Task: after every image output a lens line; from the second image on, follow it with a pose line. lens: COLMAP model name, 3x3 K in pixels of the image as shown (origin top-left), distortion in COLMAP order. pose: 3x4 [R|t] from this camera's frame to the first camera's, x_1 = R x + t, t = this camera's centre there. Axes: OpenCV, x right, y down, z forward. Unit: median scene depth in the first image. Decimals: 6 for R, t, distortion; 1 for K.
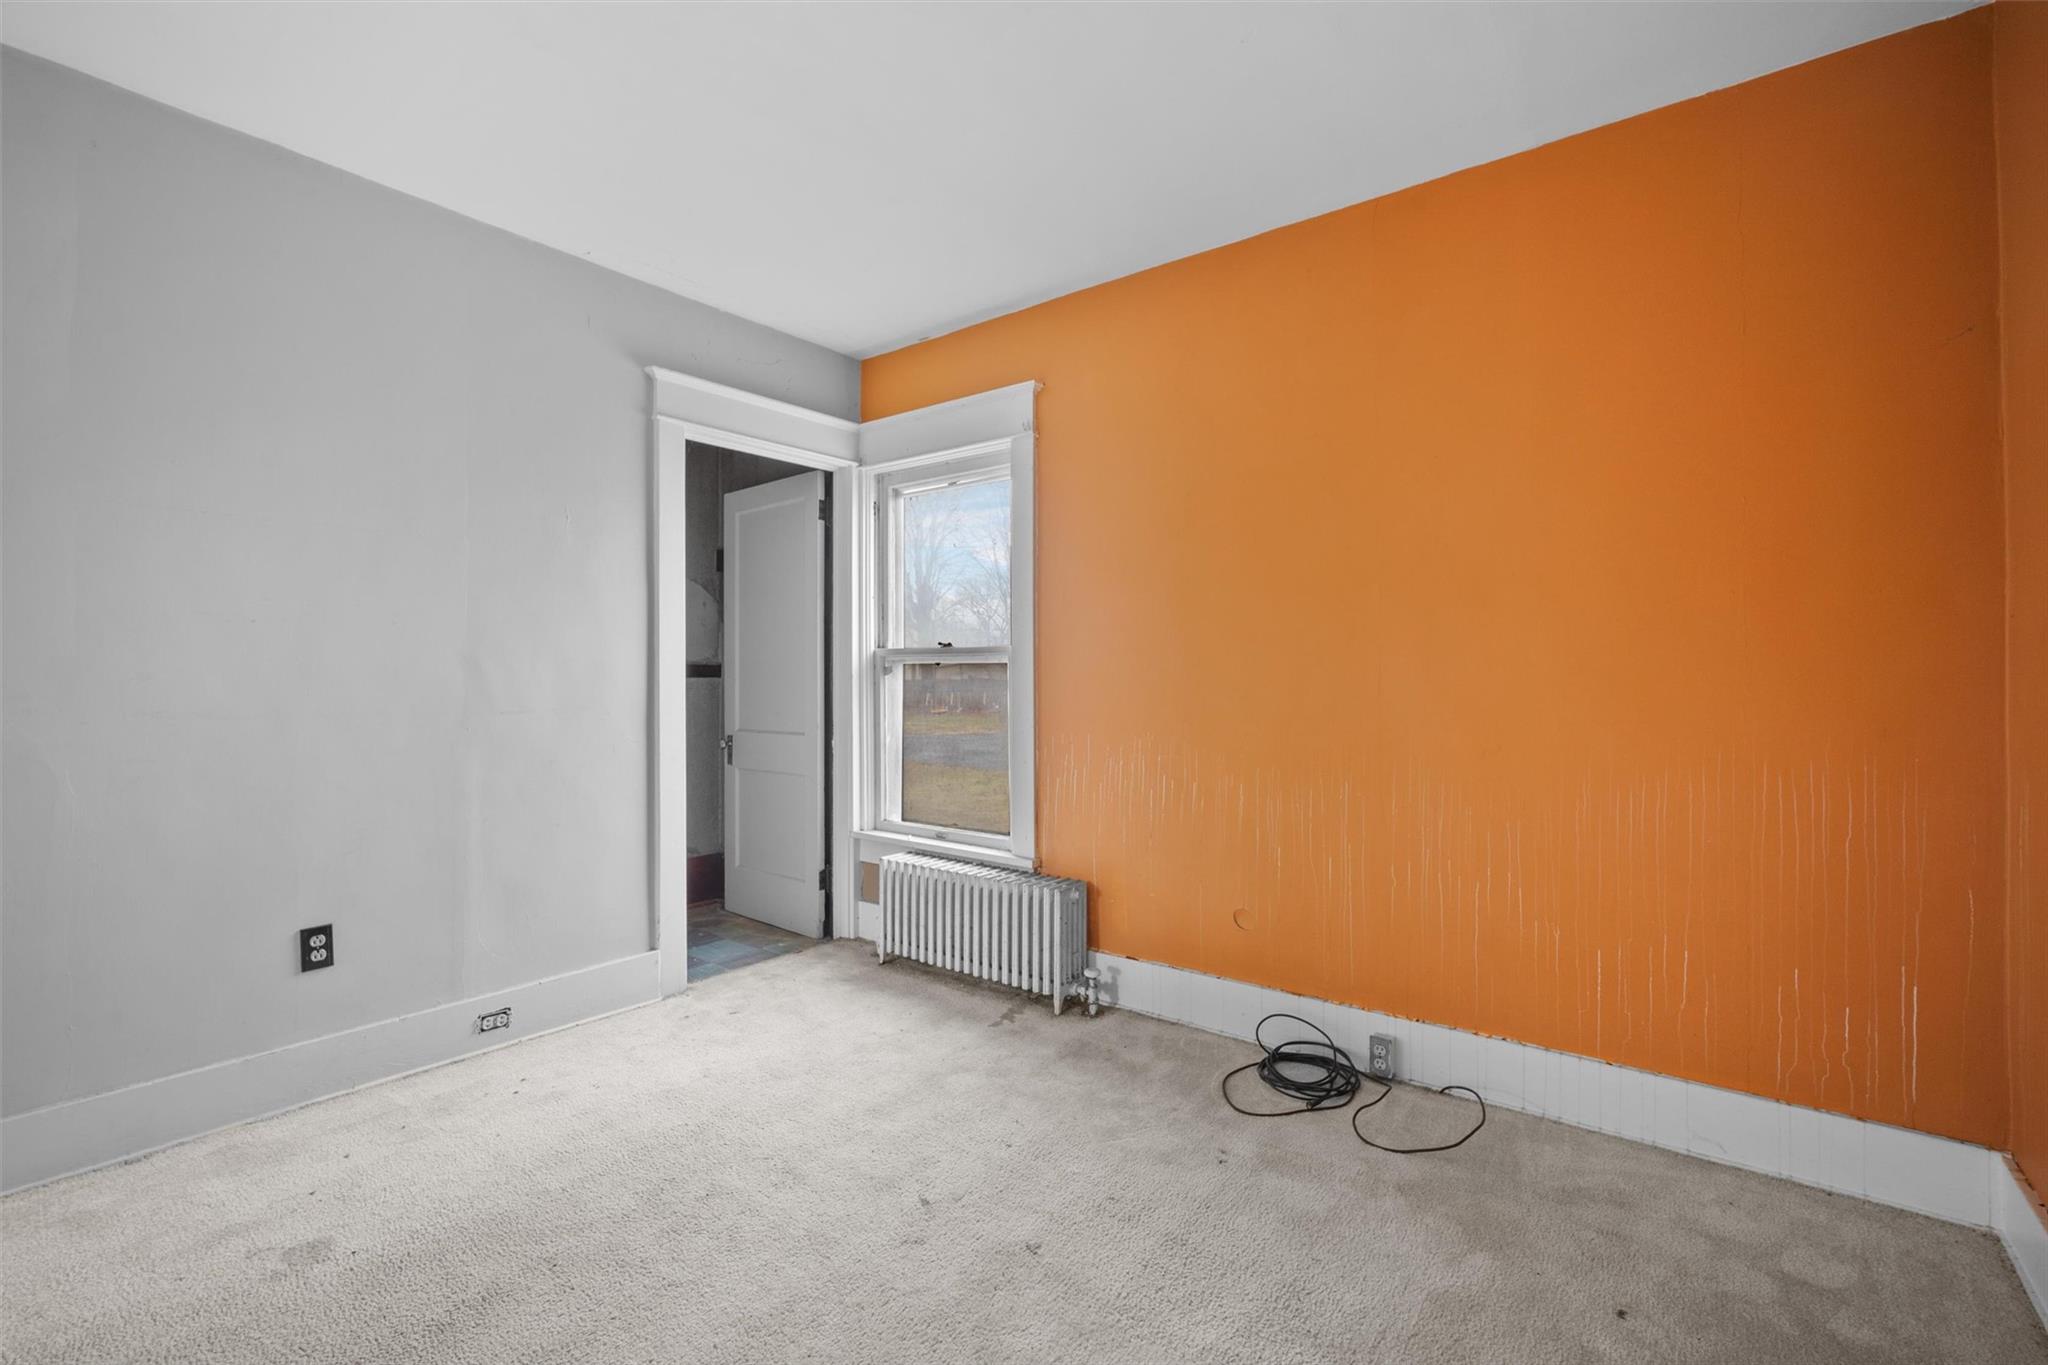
lens RADIAL K [[892.6, 0, 1026.5], [0, 892.6, 682.8], [0, 0, 1]] dist [-0.001116, 0.000466]
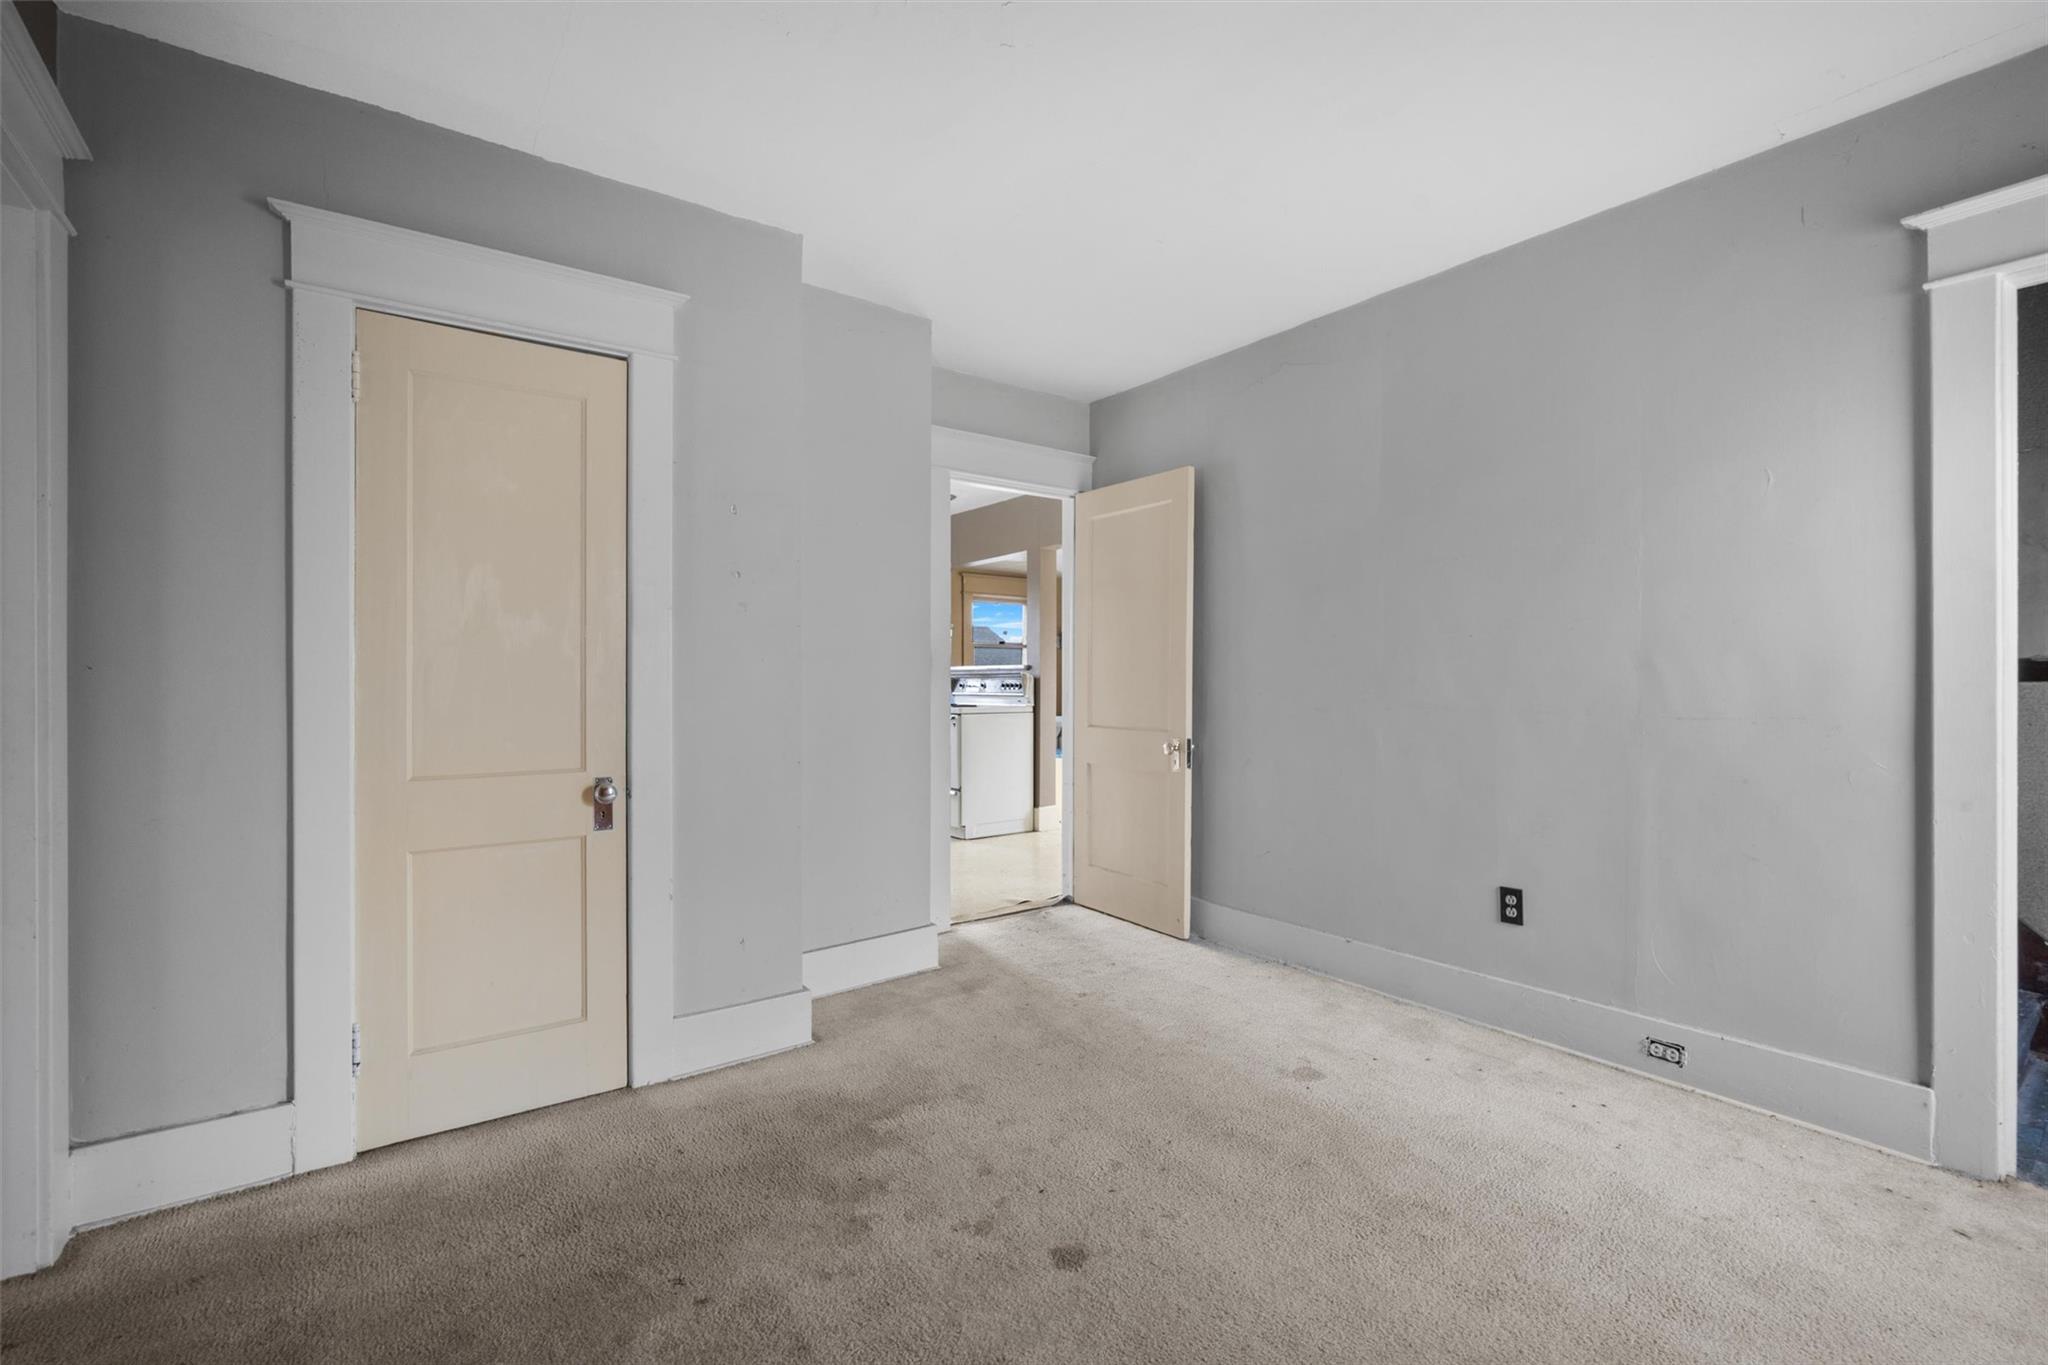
lens RADIAL K [[892.6, 0, 1027.0], [0, 892.6, 680.4], [0, 0, 1]] dist [-0.001116, 0.000466]
pose [[-0.272446, -0.002137, -0.962169, 0.504173], [-0.001306, 0.999997, -0.001851, -0.002178], [0.962170, 0.000752, -0.272448, 0.660867]]
